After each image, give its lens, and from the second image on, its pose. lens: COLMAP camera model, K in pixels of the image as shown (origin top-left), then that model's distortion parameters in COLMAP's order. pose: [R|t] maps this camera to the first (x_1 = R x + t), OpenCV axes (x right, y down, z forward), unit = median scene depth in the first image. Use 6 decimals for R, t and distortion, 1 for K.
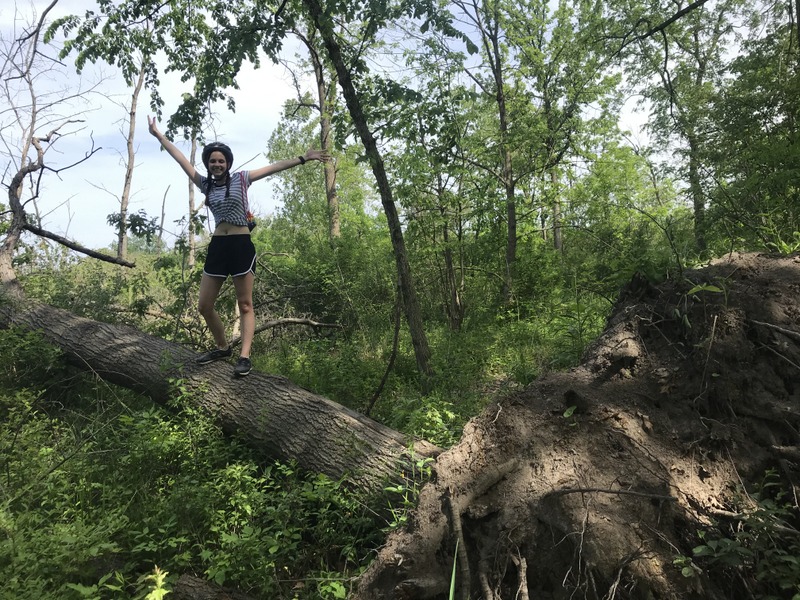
lens RADIAL K [[650.0, 0, 396.6], [0, 650.0, 290.6], [0, 0, 1]] dist [0.038531, -0.031814]
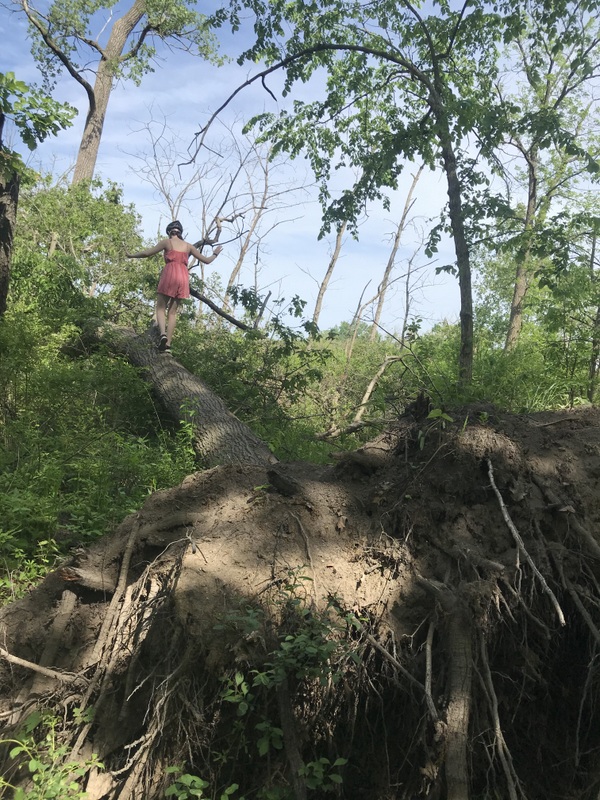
lens RADIAL K [[650.0, 0, 311.5], [0, 650.0, 400.7], [0, 0, 1]] dist [0.038531, -0.031814]
pose [[0.885682, 0.224501, -0.406406, 0.367506], [-0.223317, 0.973409, 0.051040, -0.016272], [0.407058, 0.045552, 0.912266, 0.008570]]
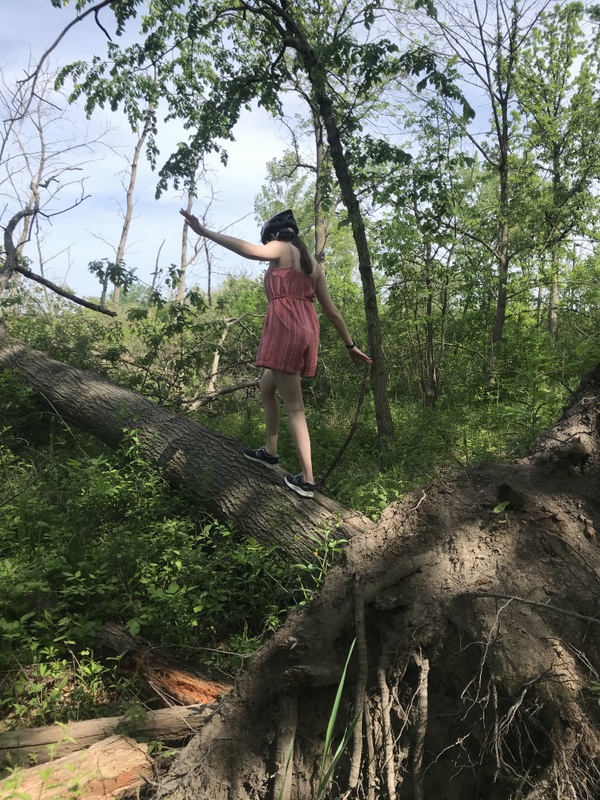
lens RADIAL K [[650.0, 0, 305.9], [0, 650.0, 392.8], [0, 0, 1]] dist [0.038531, -0.031814]
pose [[0.989615, 0.091155, -0.111143, 0.041090], [-0.085278, 0.994752, 0.056541, 0.000099], [0.115714, -0.046476, 0.992195, 0.038586]]
